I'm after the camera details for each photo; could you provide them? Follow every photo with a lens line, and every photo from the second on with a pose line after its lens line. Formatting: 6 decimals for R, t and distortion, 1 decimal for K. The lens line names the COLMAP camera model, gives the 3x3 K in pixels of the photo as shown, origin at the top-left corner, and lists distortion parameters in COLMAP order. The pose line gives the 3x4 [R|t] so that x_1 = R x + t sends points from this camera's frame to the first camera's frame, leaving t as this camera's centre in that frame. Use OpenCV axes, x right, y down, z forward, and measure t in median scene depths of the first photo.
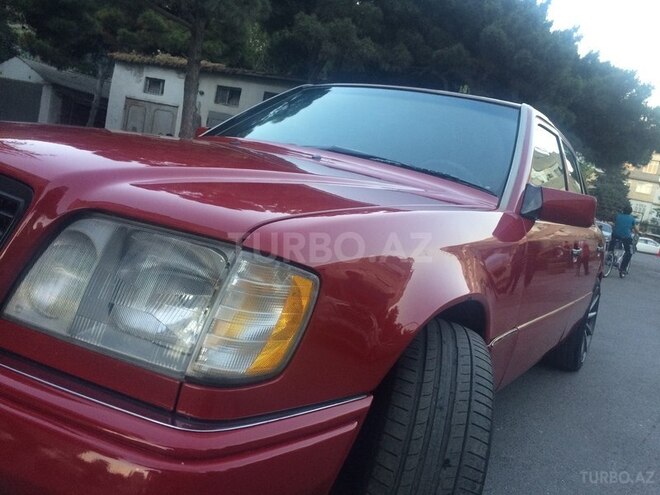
lens RADIAL K [[563.4, 0, 330.0], [0, 563.4, 247.5], [0, 0, 1]] dist [0.086769, -0.111924]
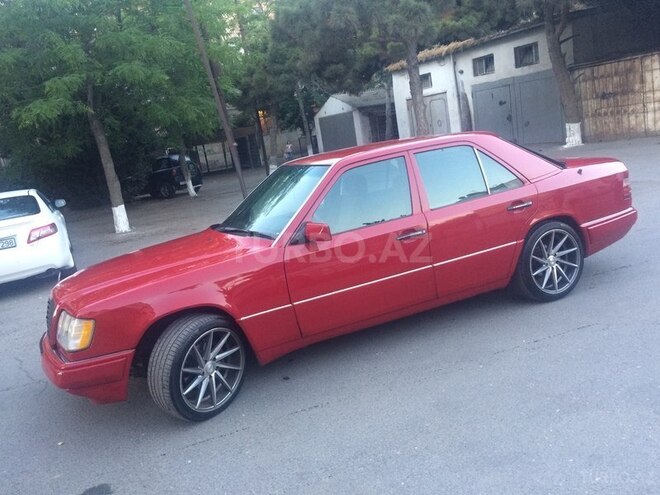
lens RADIAL K [[563.4, 0, 330.0], [0, 563.4, 247.5], [0, 0, 1]] dist [0.086769, -0.111924]
pose [[0.775846, -0.201547, -0.597864, 0.152941], [0.242830, 0.969996, -0.011876, 0.000606], [0.582319, -0.135965, 0.801510, -0.043658]]
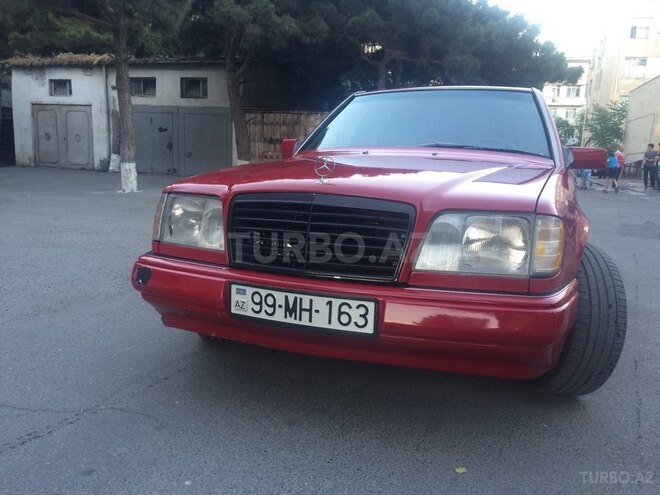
lens RADIAL K [[563.4, 0, 330.0], [0, 563.4, 247.5], [0, 0, 1]] dist [0.086769, -0.111924]
pose [[0.972284, -0.187195, 0.140078, -0.052154], [0.178286, 0.981210, 0.073768, -0.007283], [-0.151255, -0.046750, 0.987389, -0.042078]]
